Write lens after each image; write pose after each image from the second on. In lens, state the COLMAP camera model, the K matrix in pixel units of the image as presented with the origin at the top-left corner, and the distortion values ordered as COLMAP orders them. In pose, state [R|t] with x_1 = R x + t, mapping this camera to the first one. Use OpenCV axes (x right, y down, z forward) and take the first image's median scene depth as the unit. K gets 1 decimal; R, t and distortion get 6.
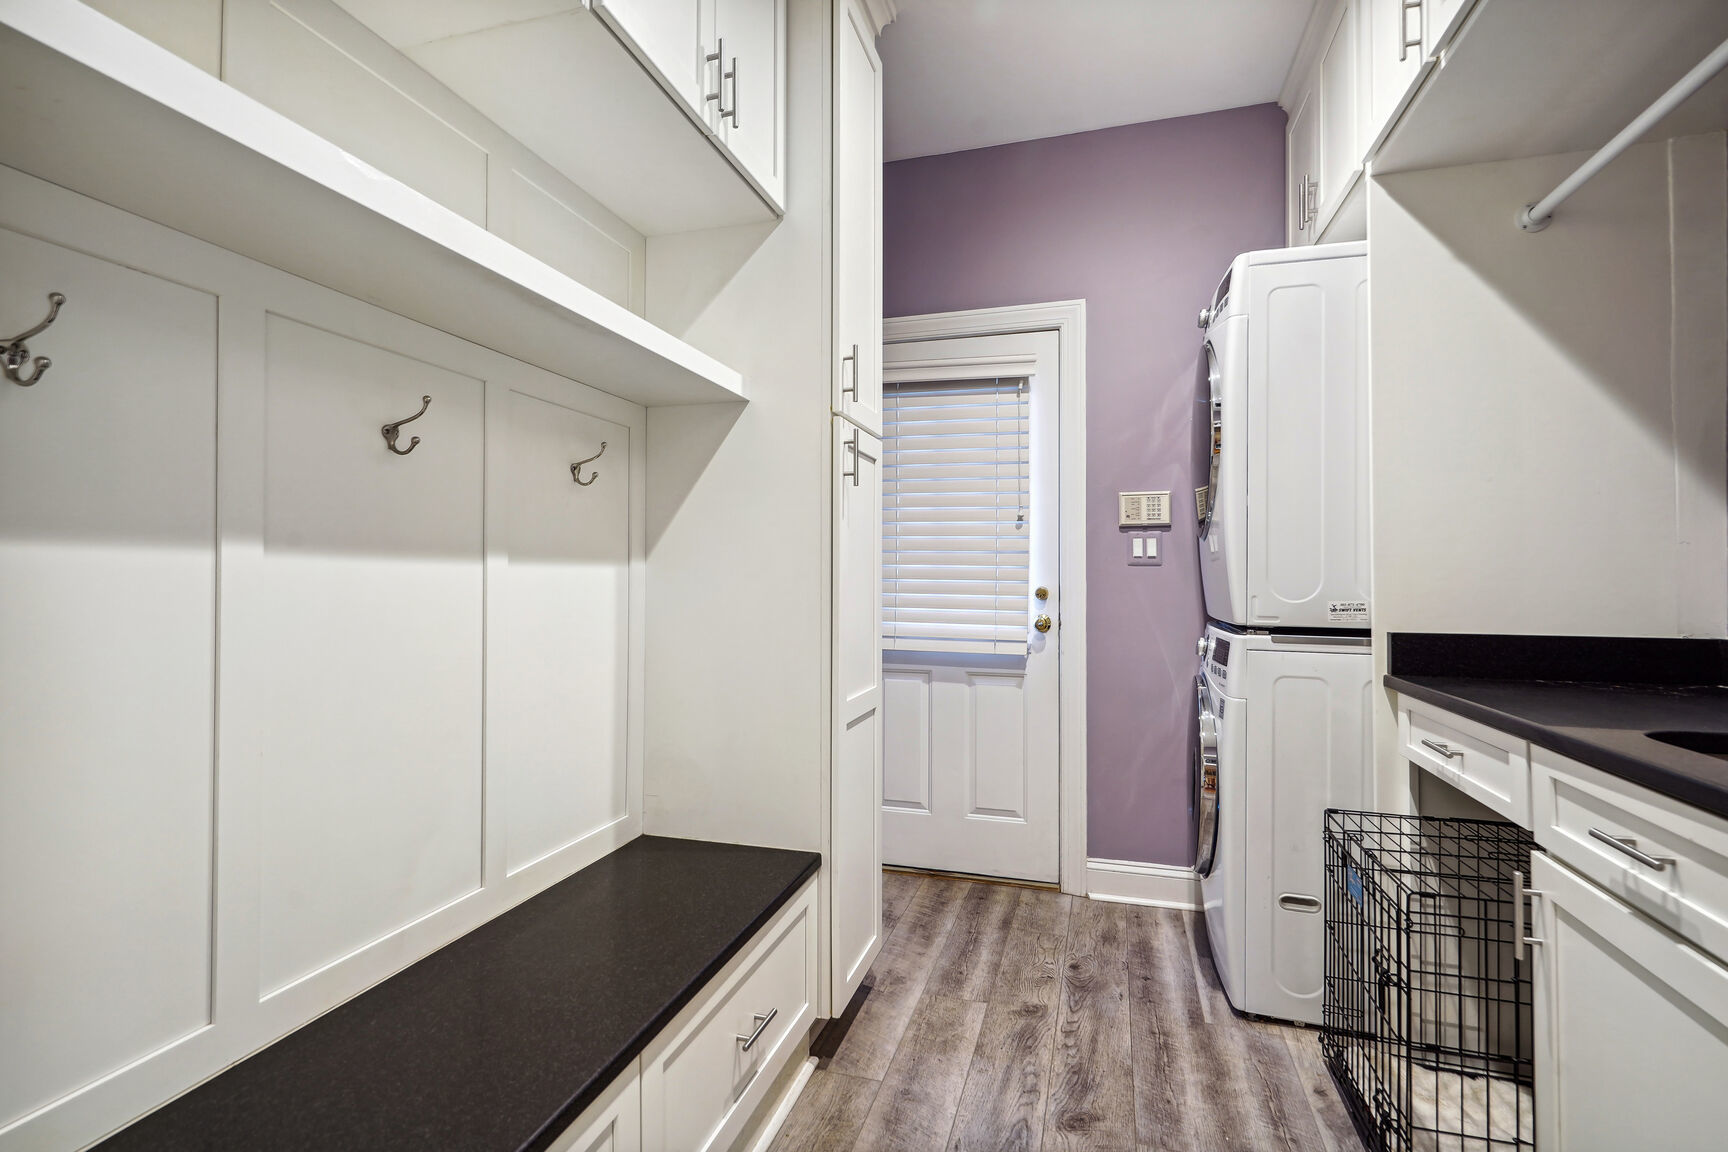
lens RADIAL K [[803.9, 0, 864.7], [0, 803.9, 572.1], [0, 0, 1]] dist [-0.000472, 0.003262]
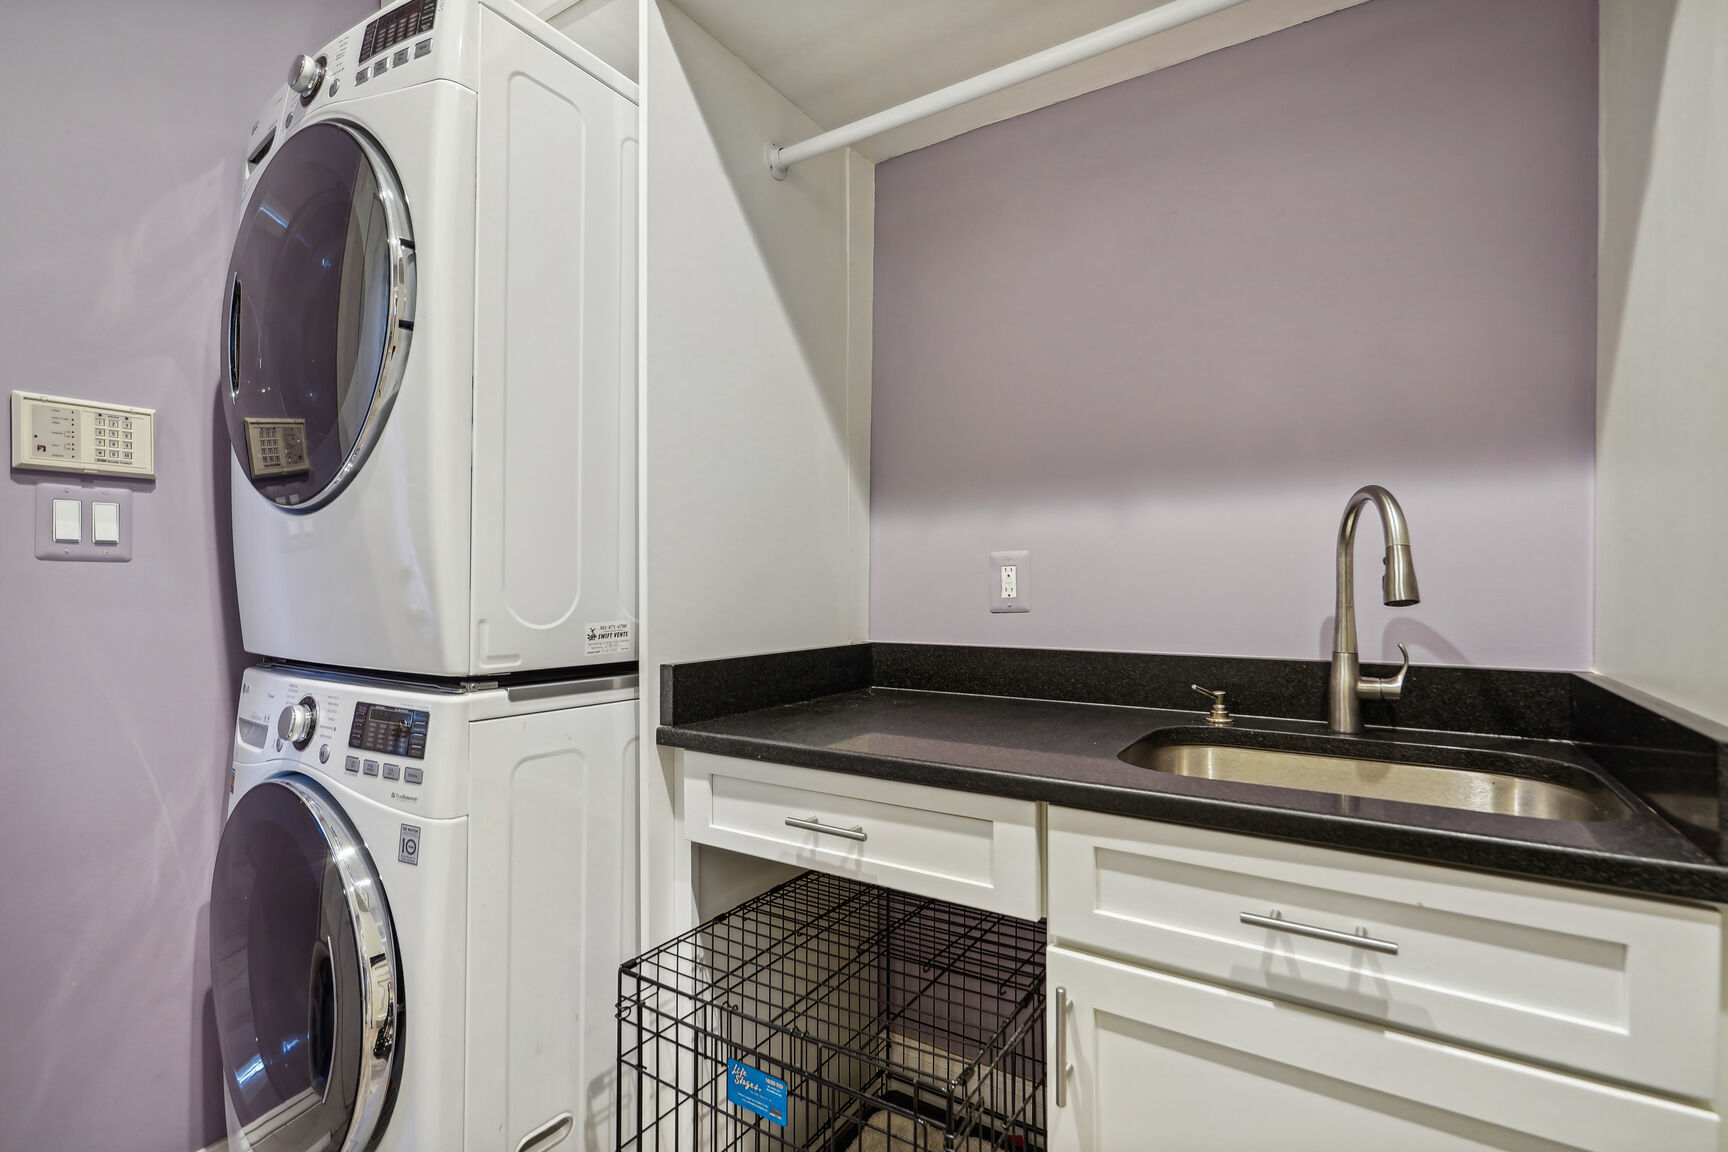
lens RADIAL K [[803.9, 0, 862.2], [0, 803.9, 576.1], [0, 0, 1]] dist [-0.000472, 0.003262]
pose [[0.273406, 0.002350, 0.961896, 0.035645], [-0.005137, 0.999986, -0.000983, -0.000967], [-0.961885, -0.004673, 0.273414, 0.635783]]
